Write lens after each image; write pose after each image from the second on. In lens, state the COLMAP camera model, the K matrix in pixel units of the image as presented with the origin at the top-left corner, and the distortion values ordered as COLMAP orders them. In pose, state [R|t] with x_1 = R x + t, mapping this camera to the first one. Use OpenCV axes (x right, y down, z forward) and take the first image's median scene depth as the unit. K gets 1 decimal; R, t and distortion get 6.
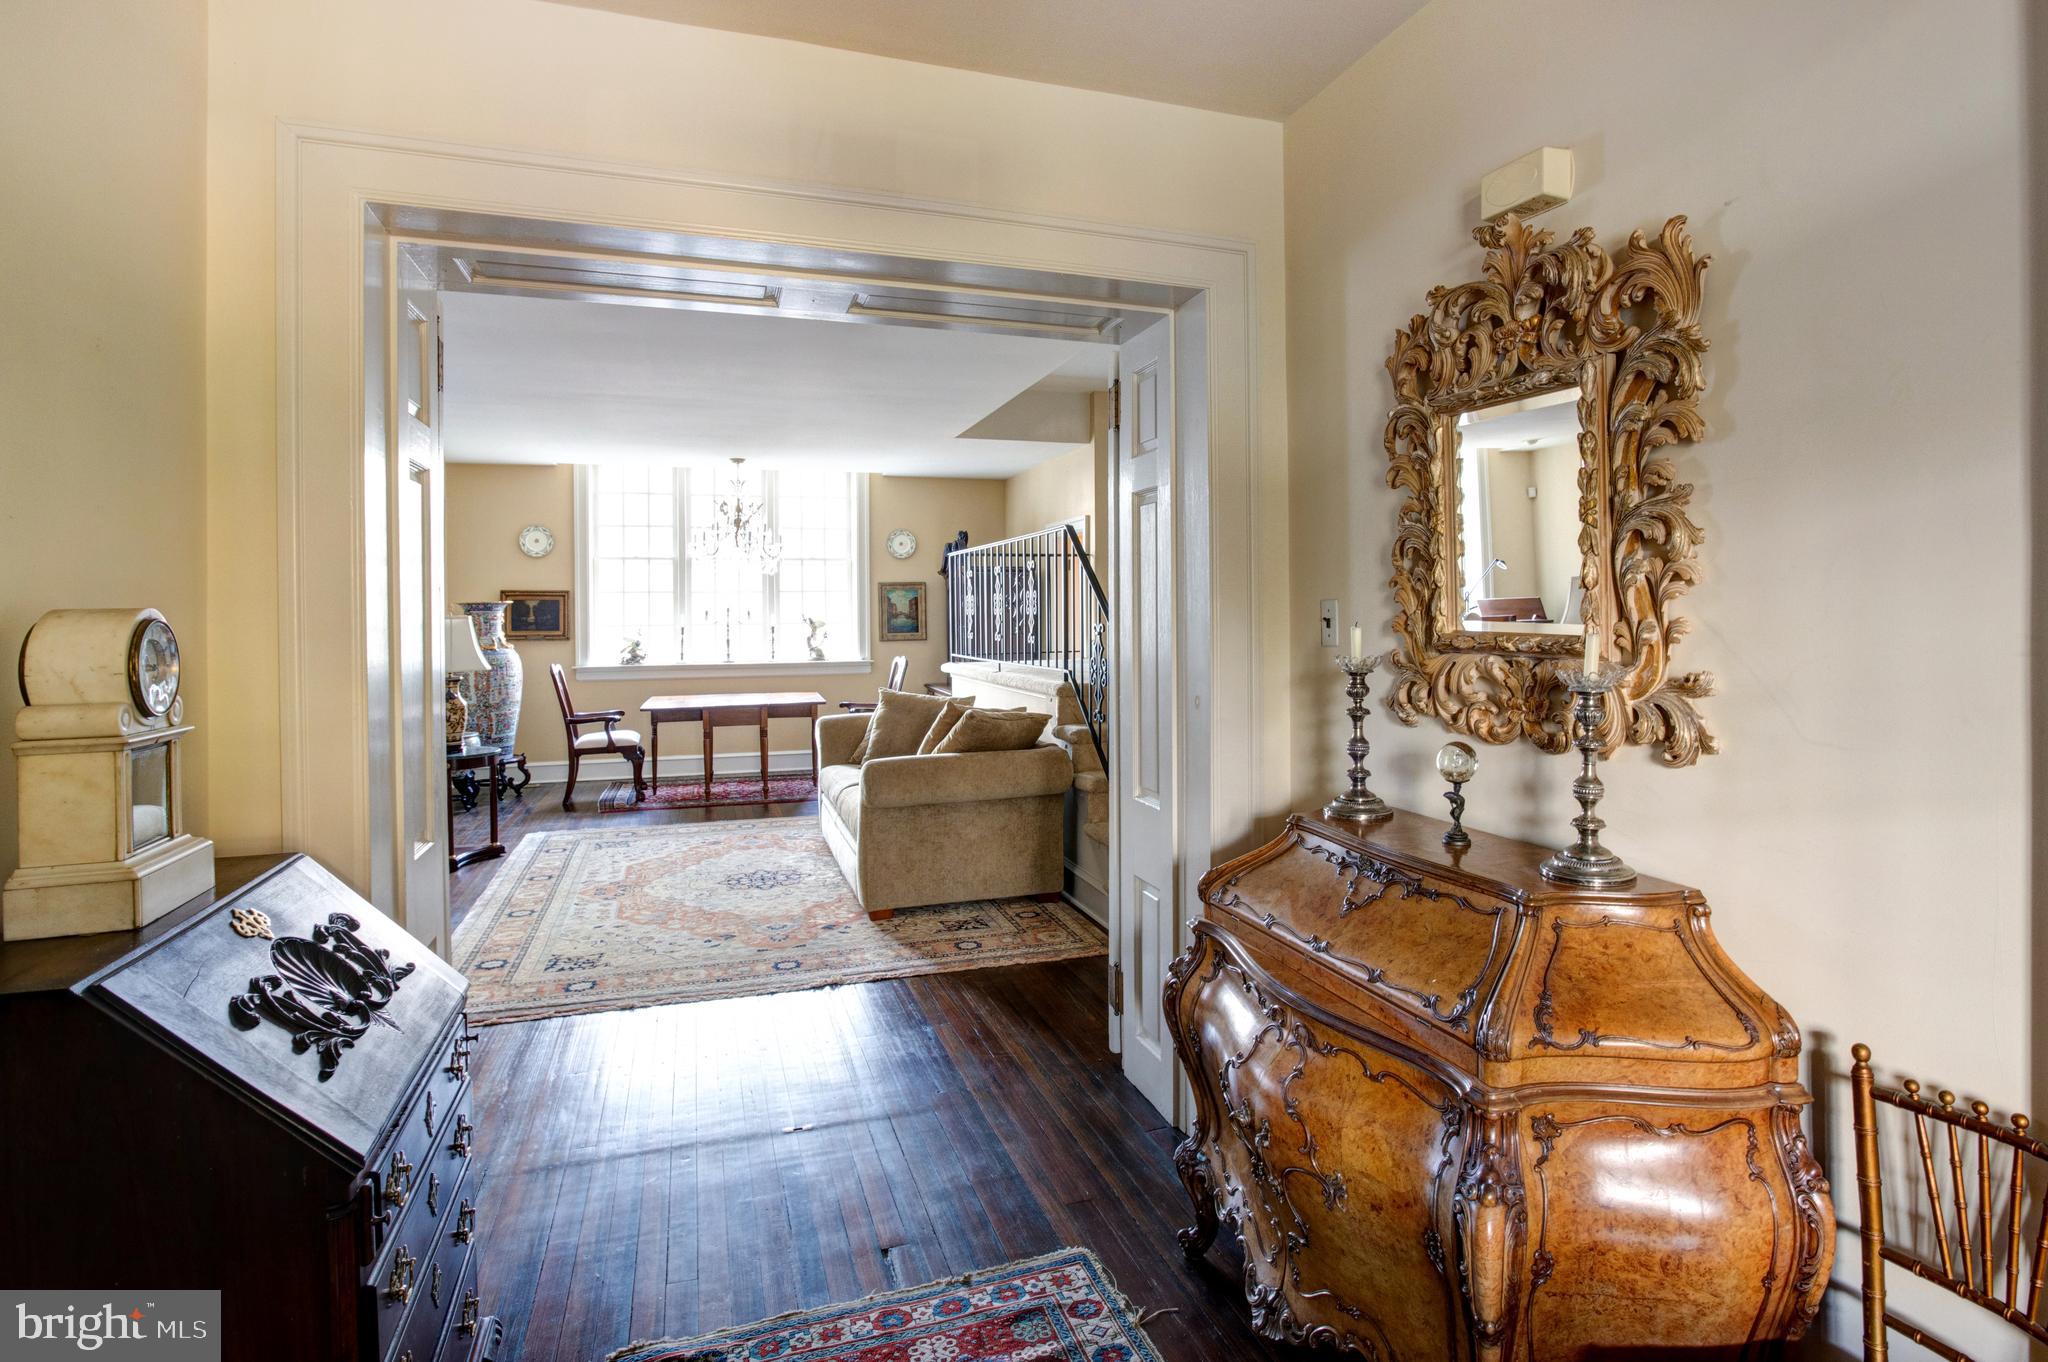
lens RADIAL K [[1140.6, 0, 1112.4], [0, 1140.6, 625.9], [0, 0, 1]] dist [-0.066761, 0.038070]
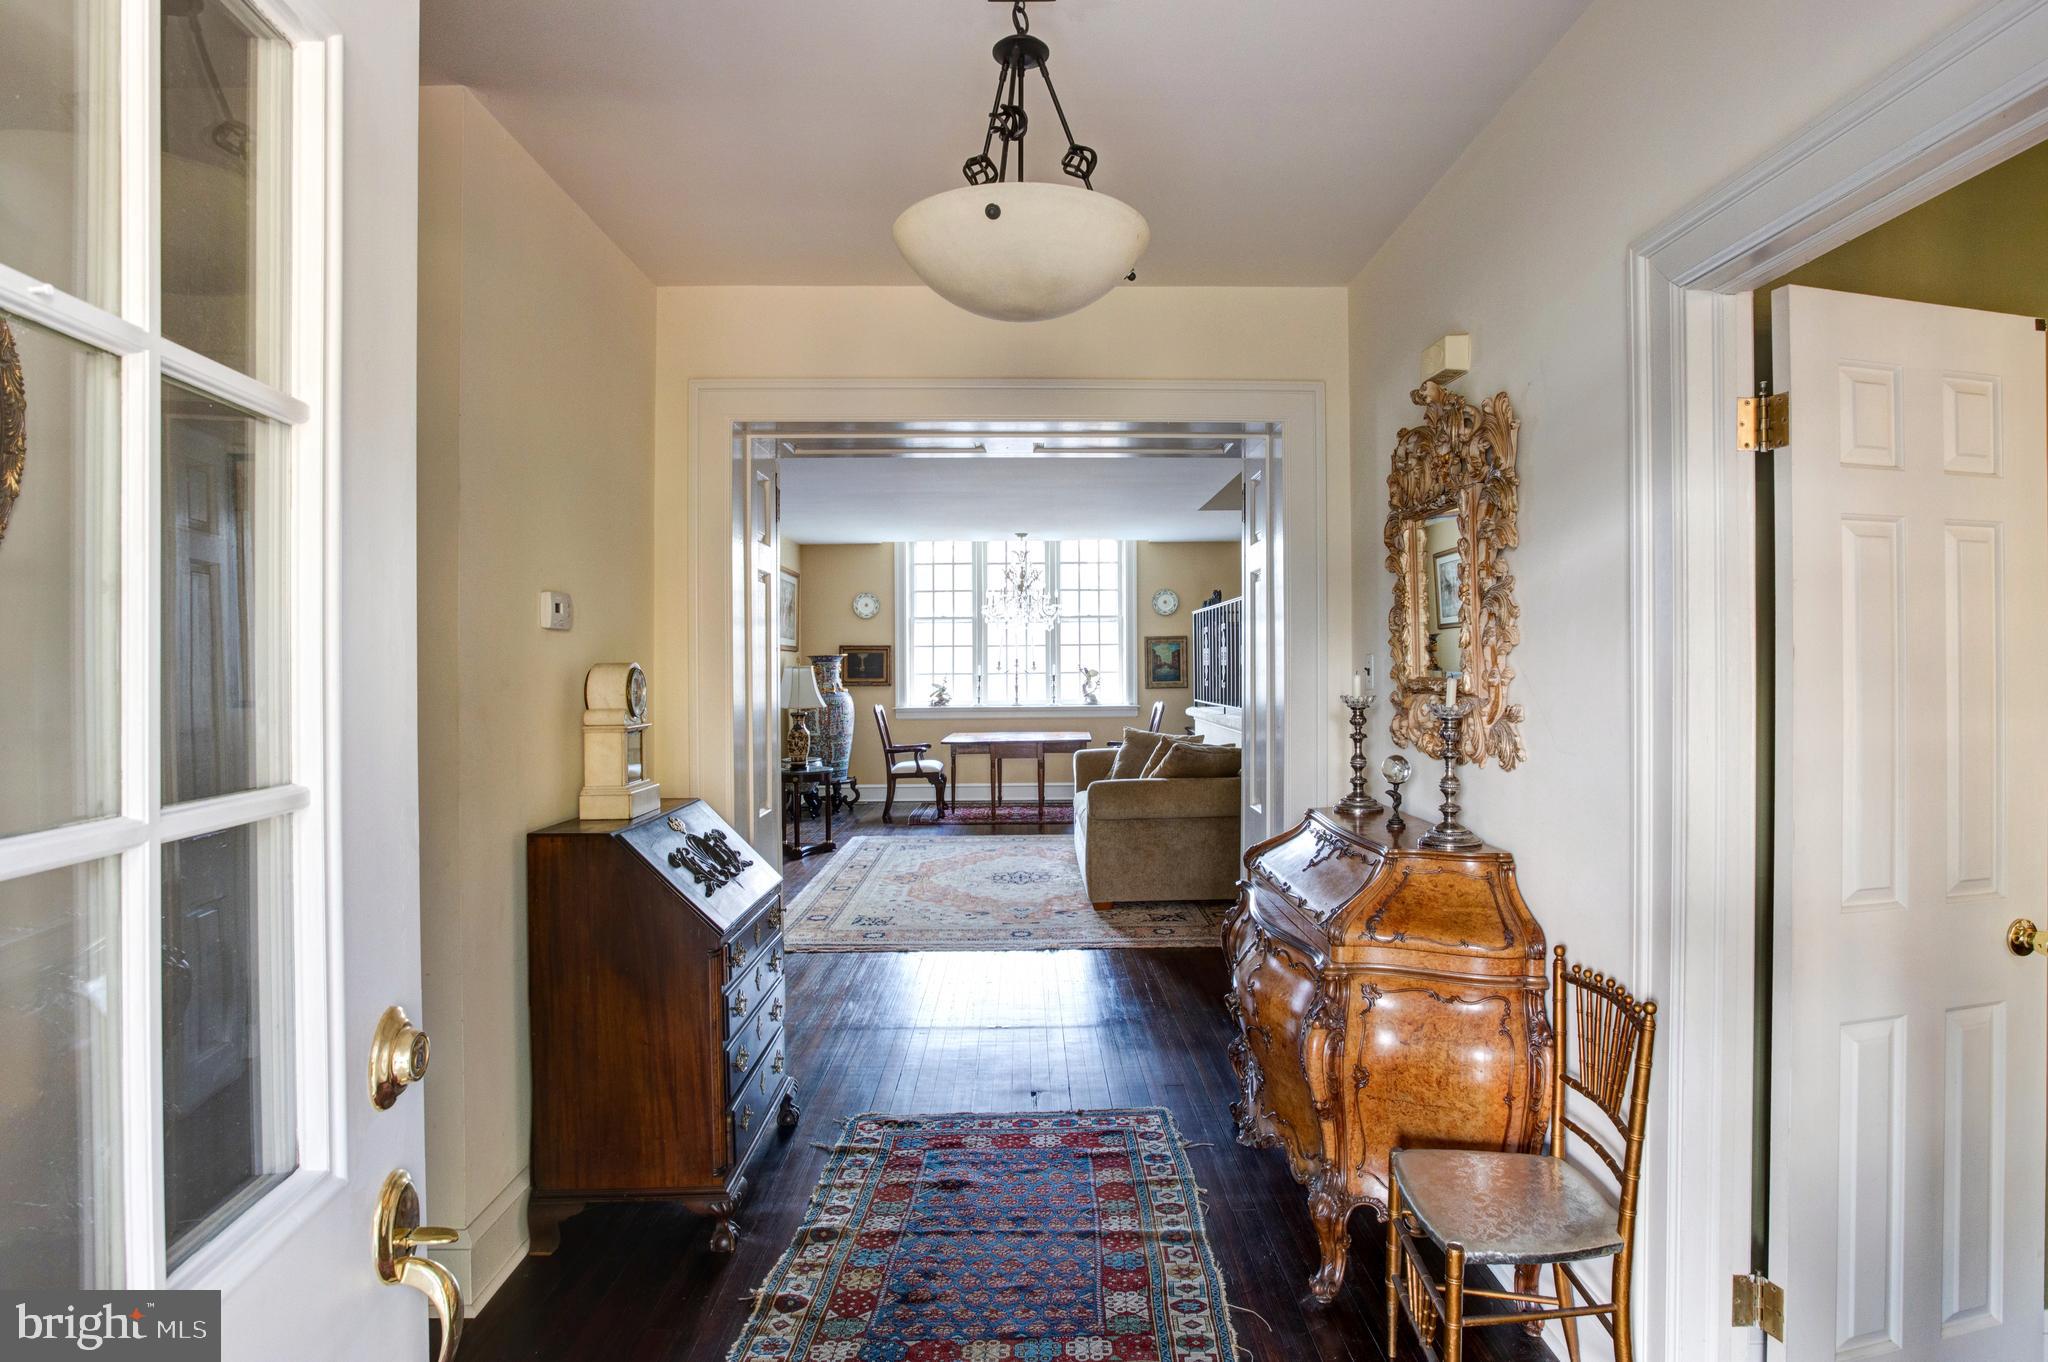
lens RADIAL K [[1067.3, 0, 1027.5], [0, 1067.3, 672.4], [0, 0, 1]] dist [-0.053165, 0.037467]
pose [[0.945515, 0.001676, -0.325575, 0.097780], [-0.002606, 0.999994, -0.002418, 0.001008], [0.325569, 0.003135, 0.945513, -0.133297]]
